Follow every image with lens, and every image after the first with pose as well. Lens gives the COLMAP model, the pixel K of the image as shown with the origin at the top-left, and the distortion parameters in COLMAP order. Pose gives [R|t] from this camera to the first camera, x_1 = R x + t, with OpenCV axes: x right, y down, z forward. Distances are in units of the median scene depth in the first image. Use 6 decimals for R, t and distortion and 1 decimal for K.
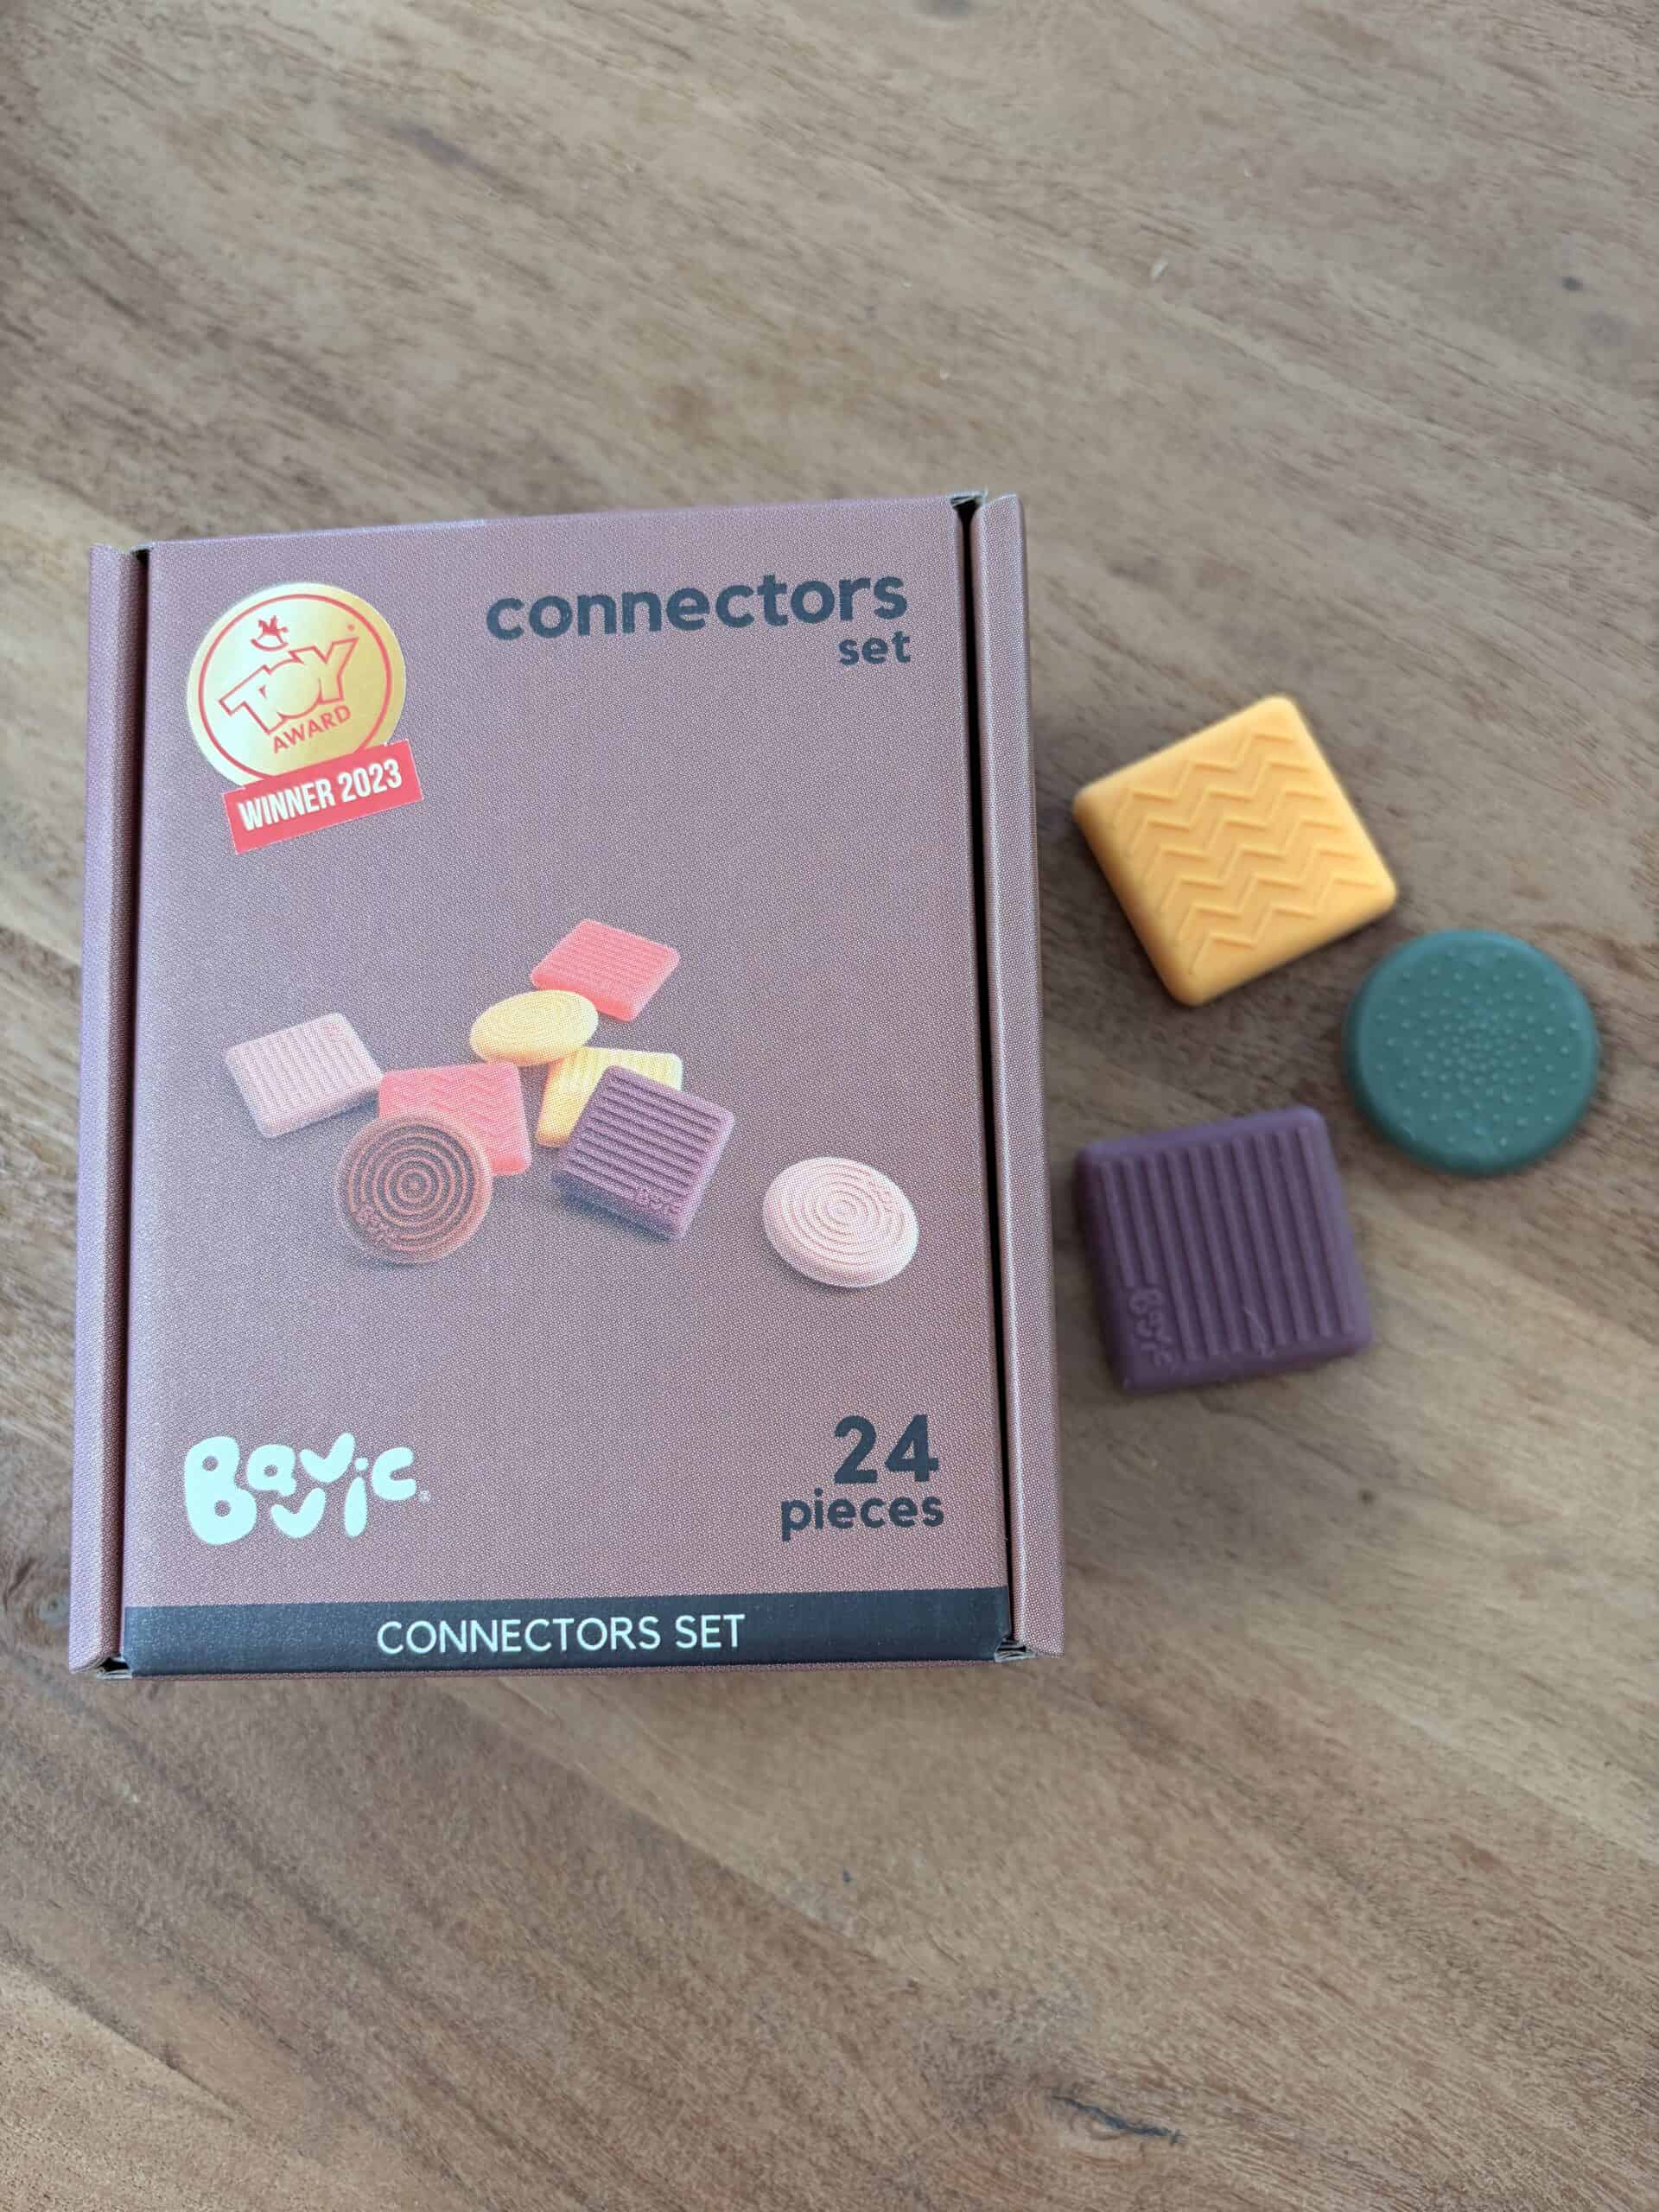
lens RADIAL K [[1694.8, 0, 839.8], [0, 1694.8, 1141.2], [0, 0, 1]] dist [0.024284, -0.041110]
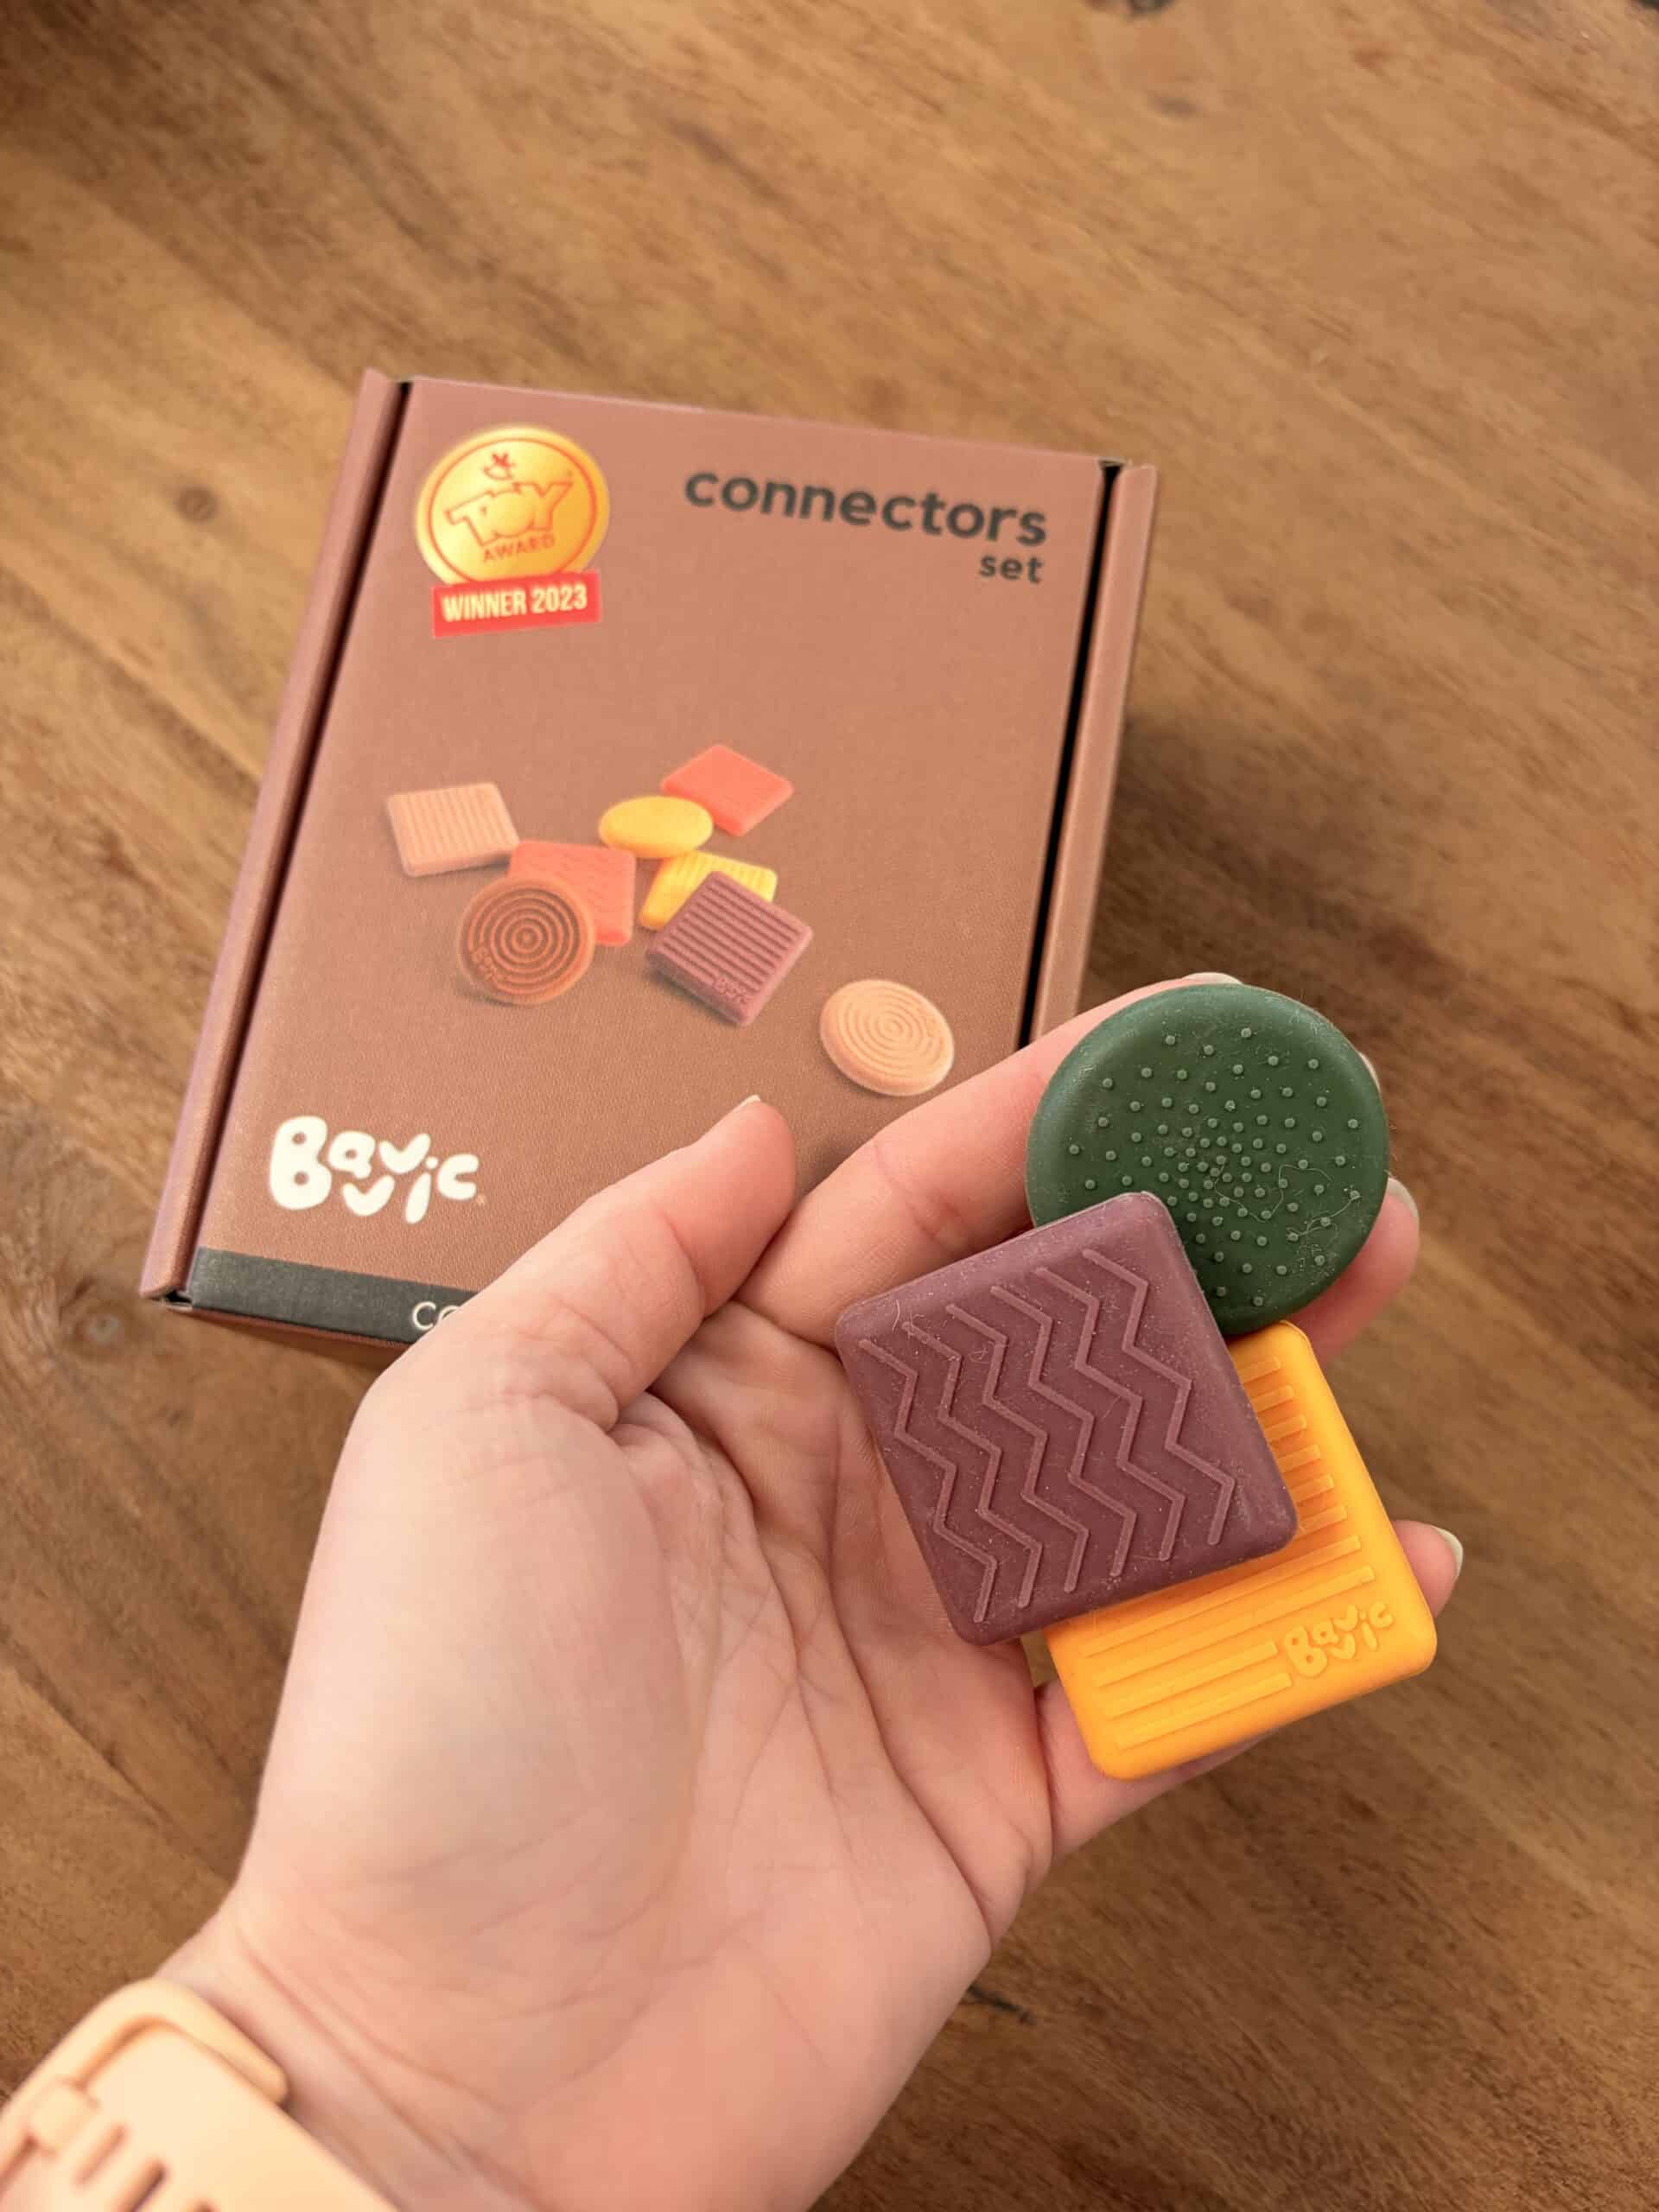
lens RADIAL K [[1694.8, 0, 840.4], [0, 1694.8, 1120.7], [0, 0, 1]] dist [0.024284, -0.041110]
pose [[0.980871, 0.192023, -0.031914, 0.012007], [-0.193974, 0.977927, -0.077673, 0.142524], [0.016295, 0.082378, 0.996468, -0.090185]]
